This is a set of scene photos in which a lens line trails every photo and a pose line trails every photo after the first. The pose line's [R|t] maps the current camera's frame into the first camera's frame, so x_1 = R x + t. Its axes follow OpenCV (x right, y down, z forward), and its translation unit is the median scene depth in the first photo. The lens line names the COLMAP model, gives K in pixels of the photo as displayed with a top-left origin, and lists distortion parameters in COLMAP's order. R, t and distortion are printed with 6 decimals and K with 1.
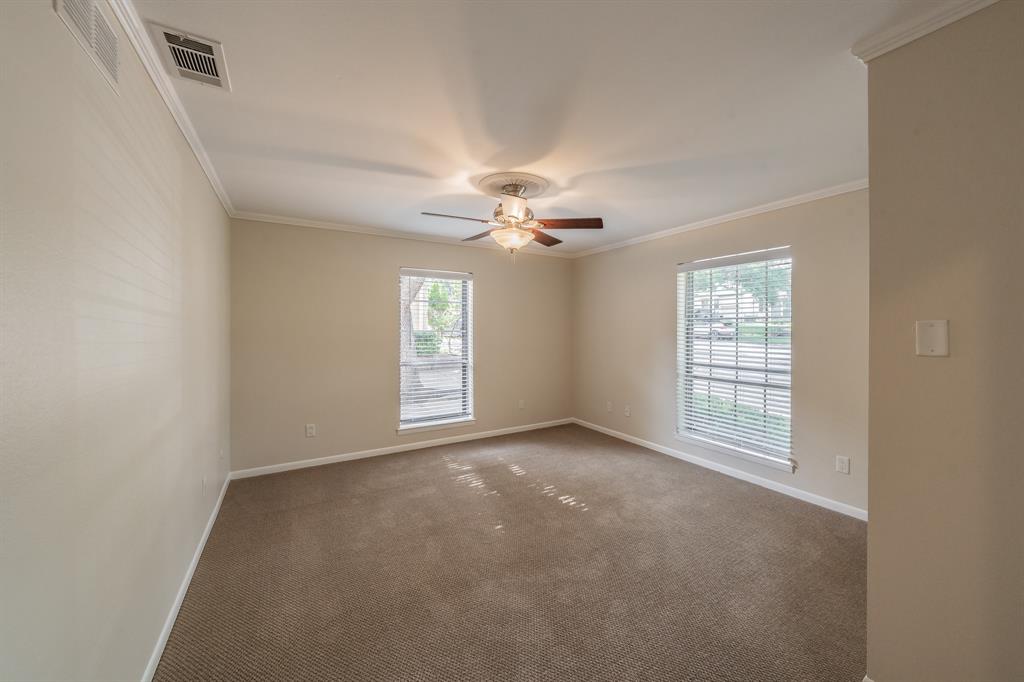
lens RADIAL K [[372.5, 0, 519.7], [0, 372.5, 338.7], [0, 0, 1]] dist [-0.000227, 0.000109]
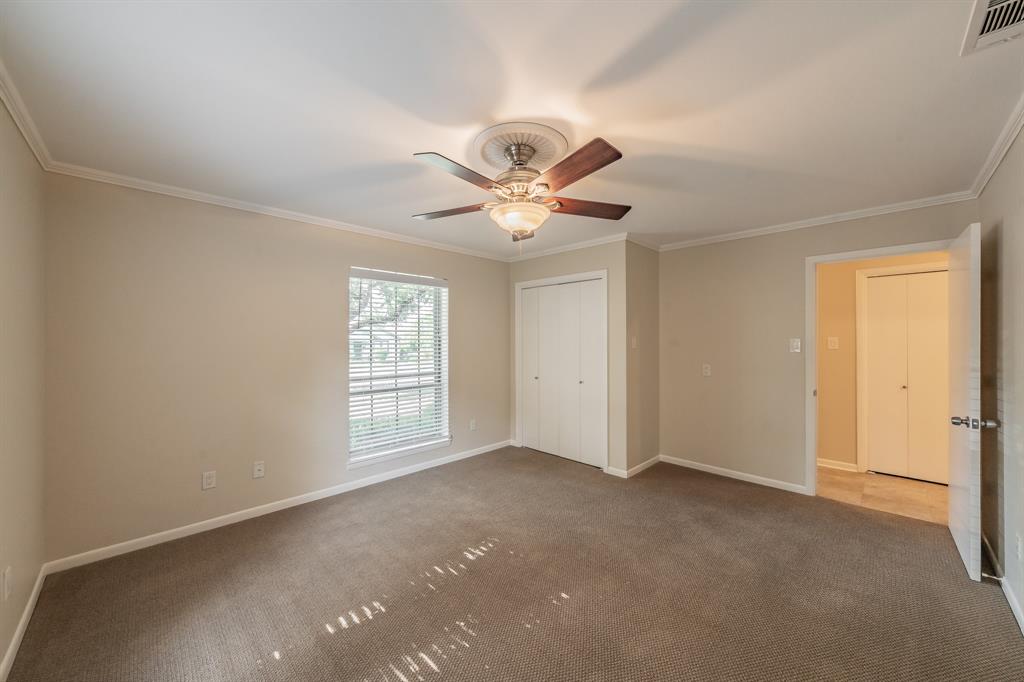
lens RADIAL K [[372.5, 0, 522.7], [0, 372.5, 343.6], [0, 0, 1]] dist [-0.000227, 0.000109]
pose [[-0.235100, -0.011483, 0.971903, -0.569823], [0.029442, 0.999387, 0.018930, -0.027569], [-0.971525, 0.033066, -0.234618, 0.905243]]
